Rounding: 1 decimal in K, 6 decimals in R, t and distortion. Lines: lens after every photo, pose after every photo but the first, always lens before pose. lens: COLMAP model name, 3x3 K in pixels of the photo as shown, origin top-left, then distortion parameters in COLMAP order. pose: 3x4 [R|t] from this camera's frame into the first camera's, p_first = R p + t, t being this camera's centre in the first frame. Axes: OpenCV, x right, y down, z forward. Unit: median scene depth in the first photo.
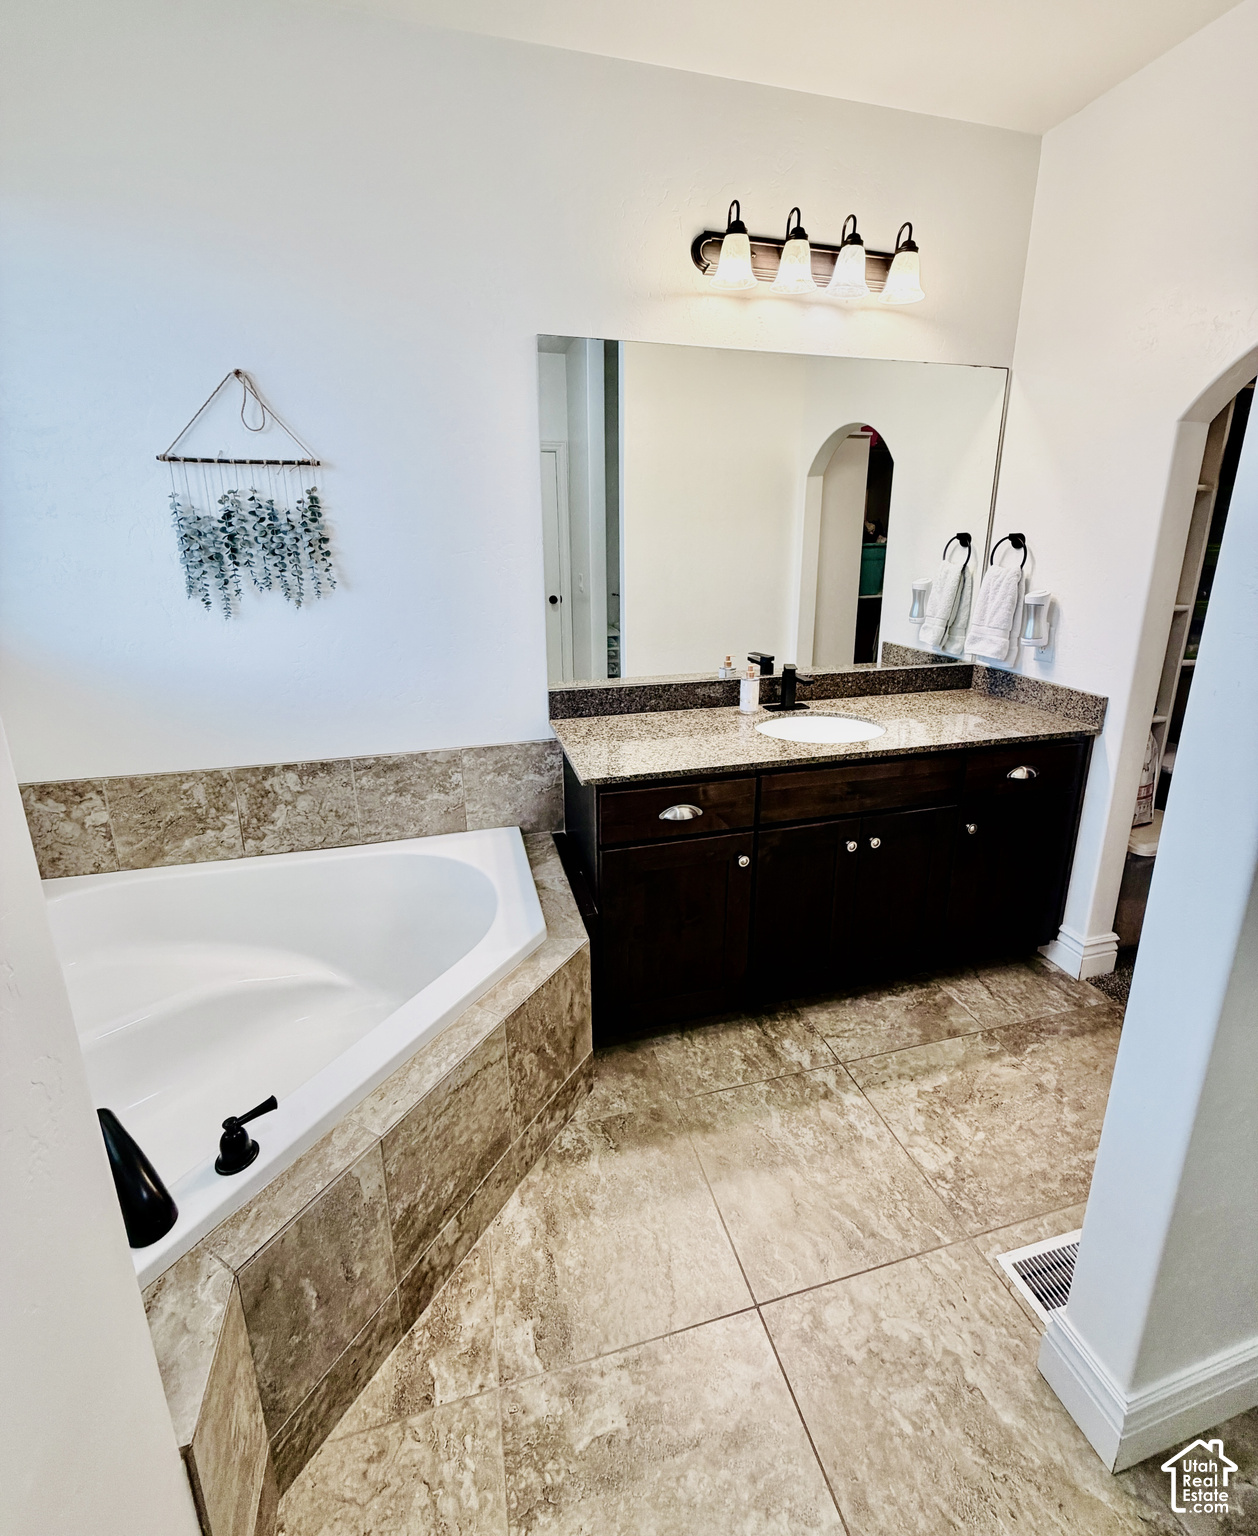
lens RADIAL K [[668.3, 0, 638.1], [0, 668.3, 691.7], [0, 0, 1]] dist [-0.003691, 0.000434]
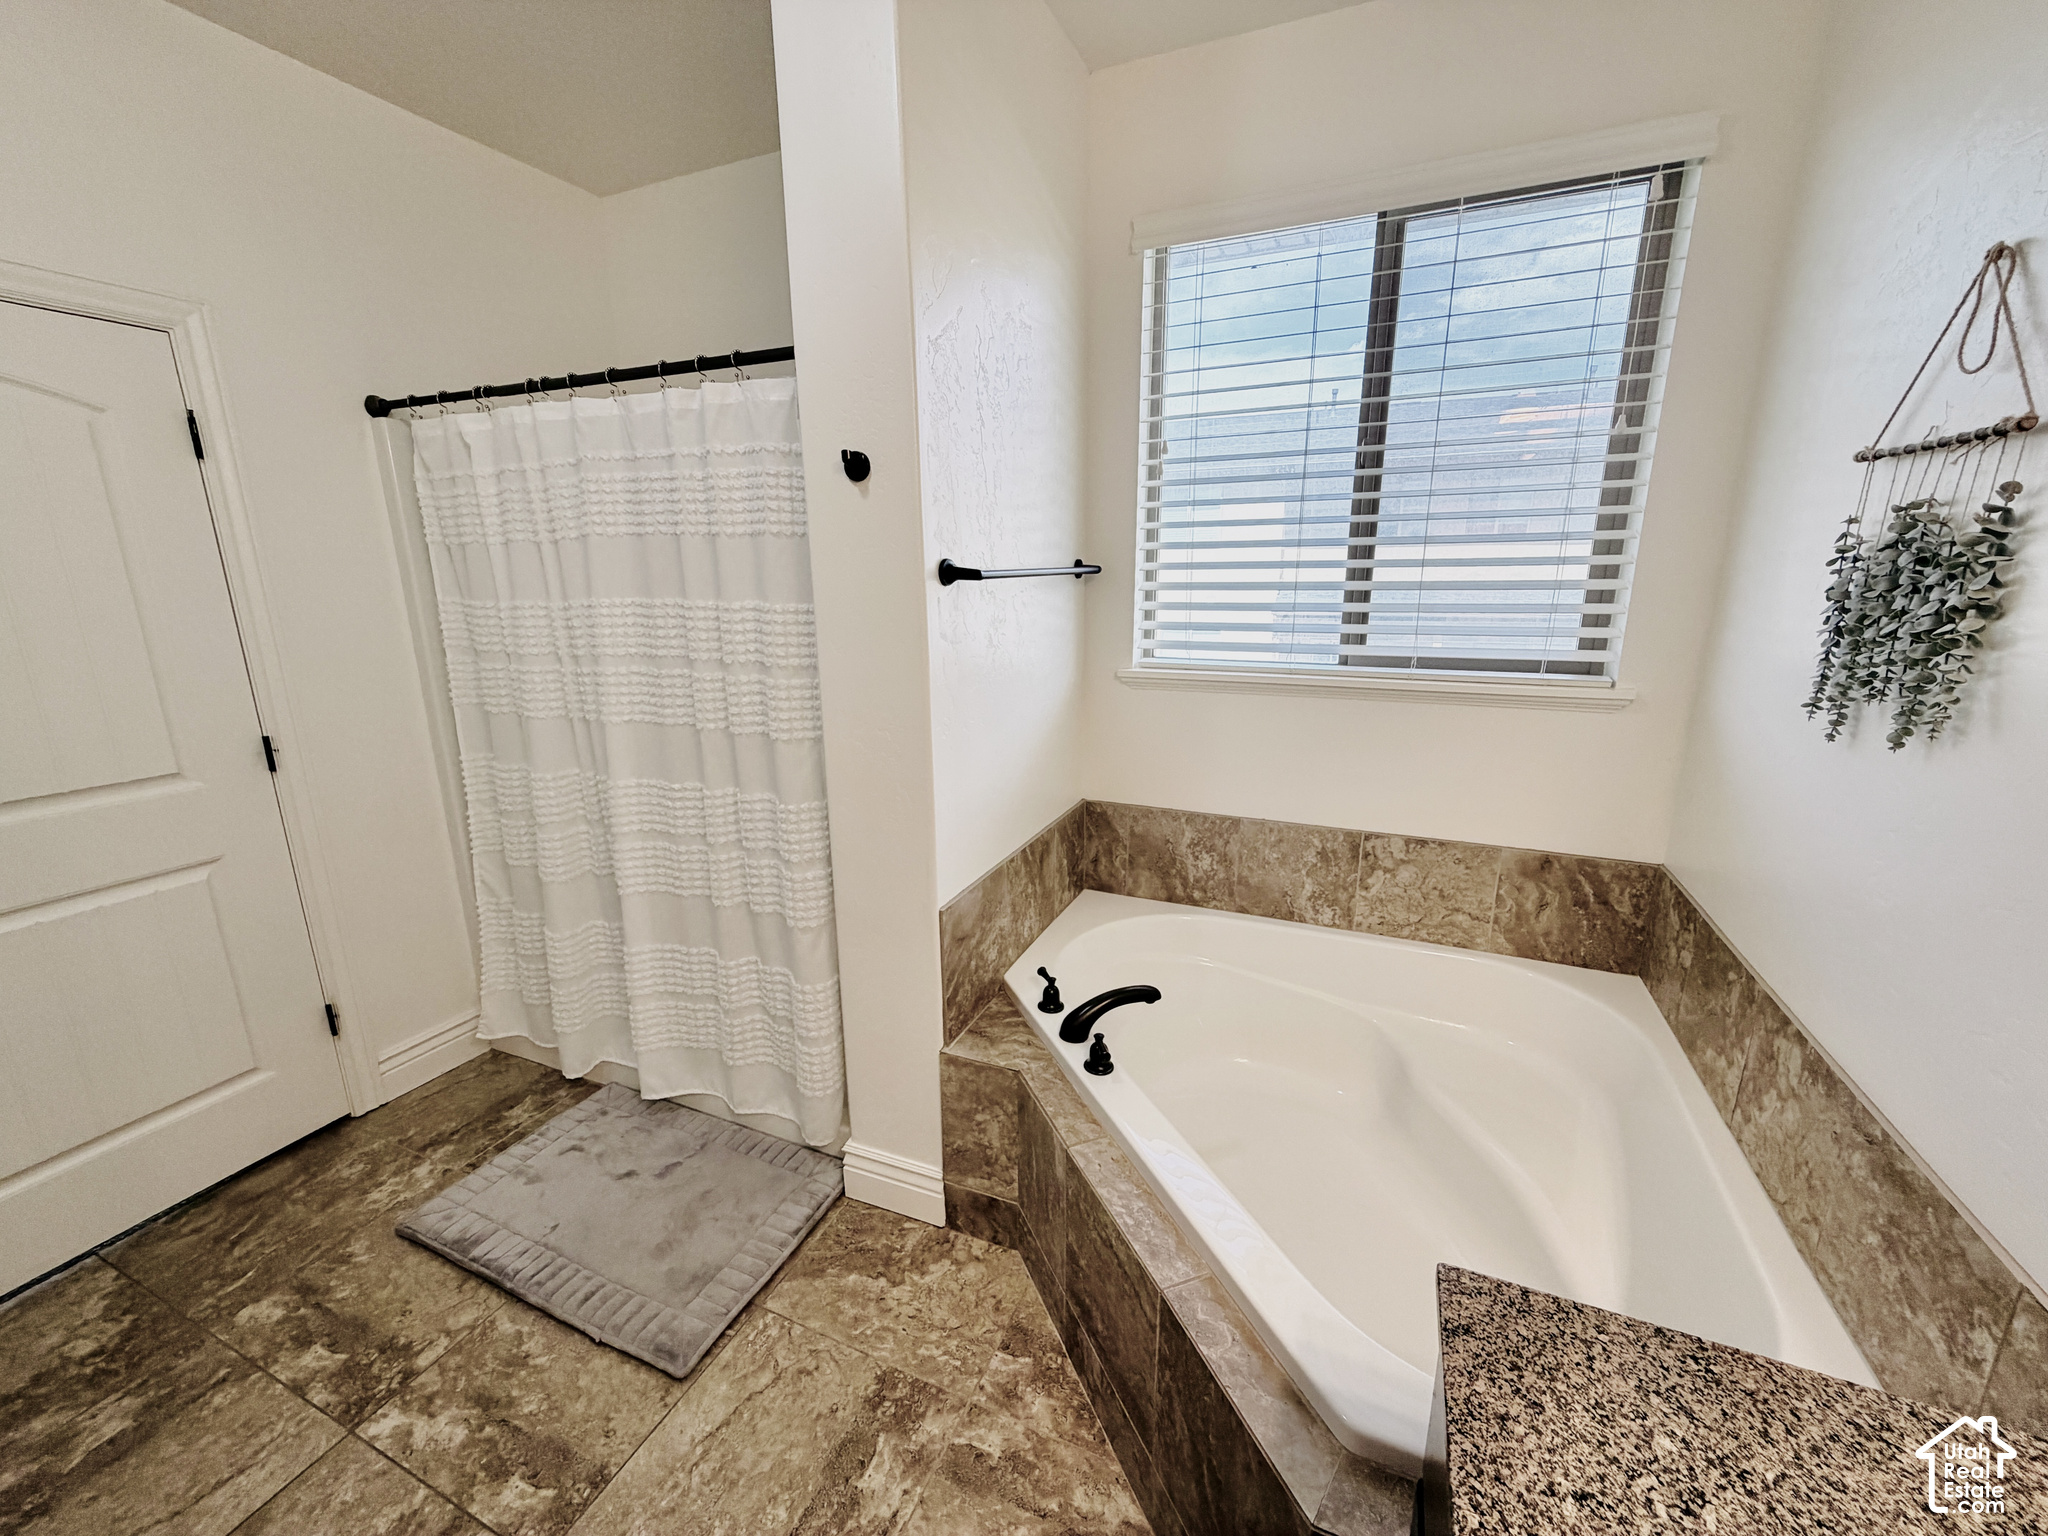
lens RADIAL K [[828.7, 0, 1014.7], [0, 828.7, 769.3], [0, 0, 1]] dist [0.001589, -0.000685]
pose [[-0.646275, 0.190724, -0.738886, 0.387310], [-0.173585, 0.906137, 0.385724, -0.275681], [0.743100, 0.377544, -0.552507, 1.039444]]
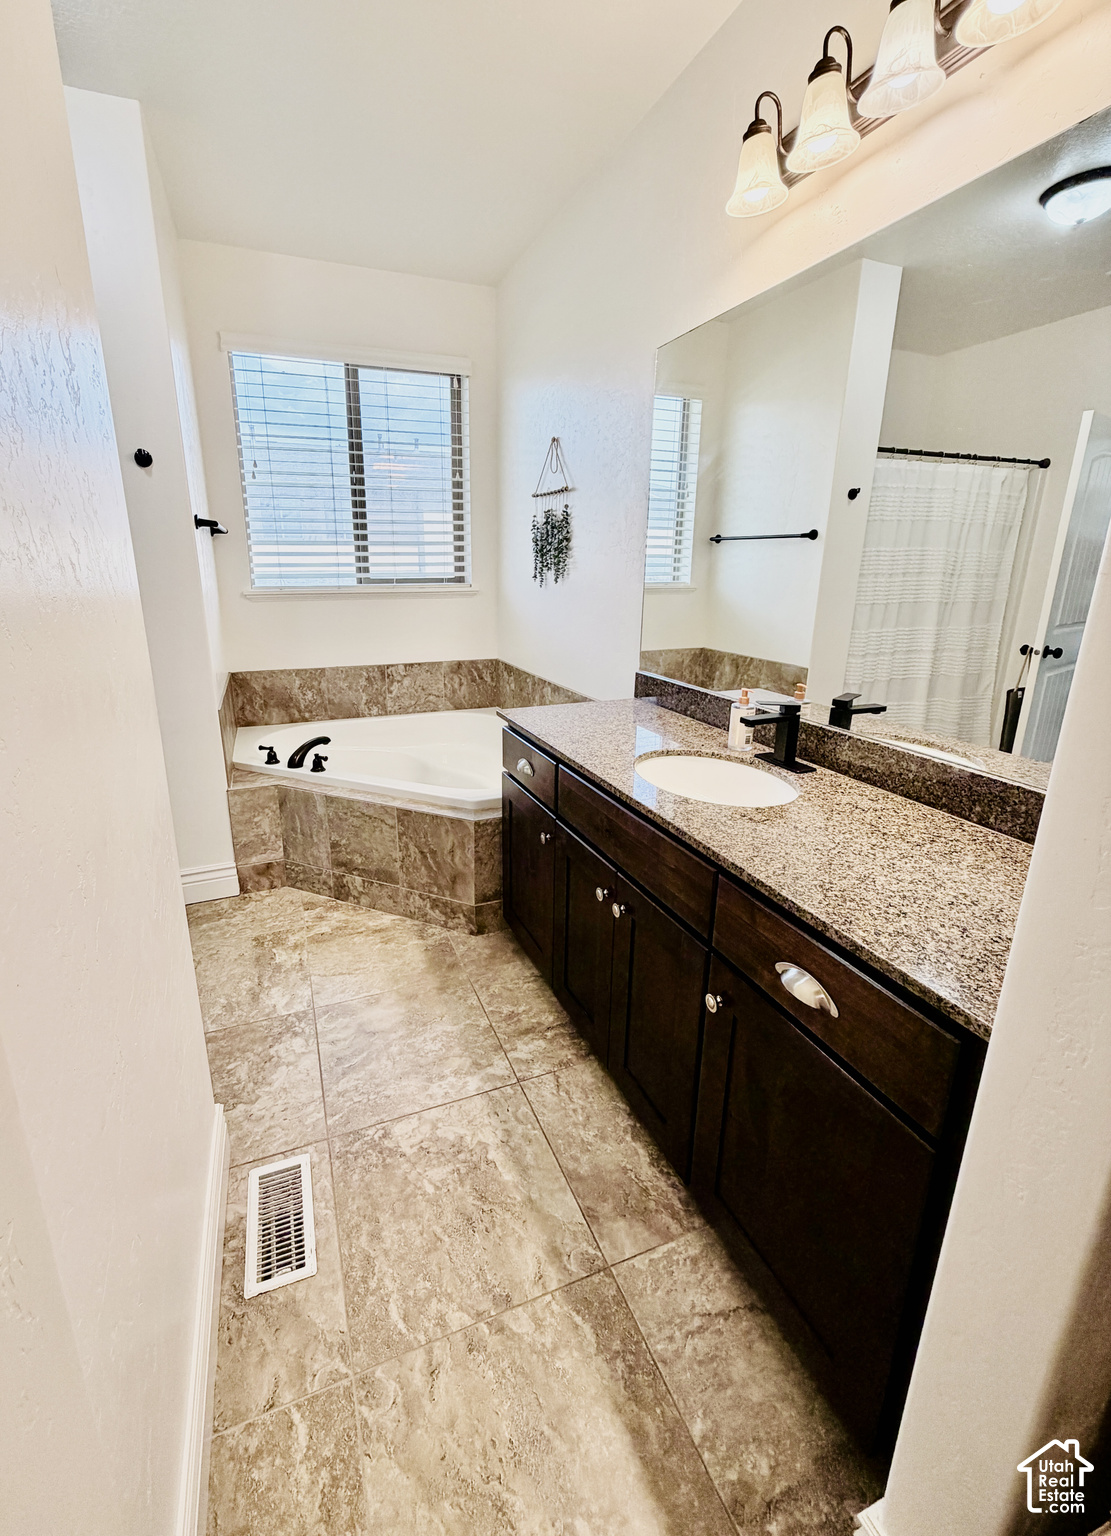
lens RADIAL K [[656.8, 0, 518.4], [0, 656.8, 740.1], [0, 0, 1]] dist [-0.000809, -0.000004]
pose [[0.082147, 0.262134, -0.961529, 1.296767], [-0.239352, 0.941742, 0.236291, -0.145420], [0.967452, 0.210733, 0.140104, 0.926521]]
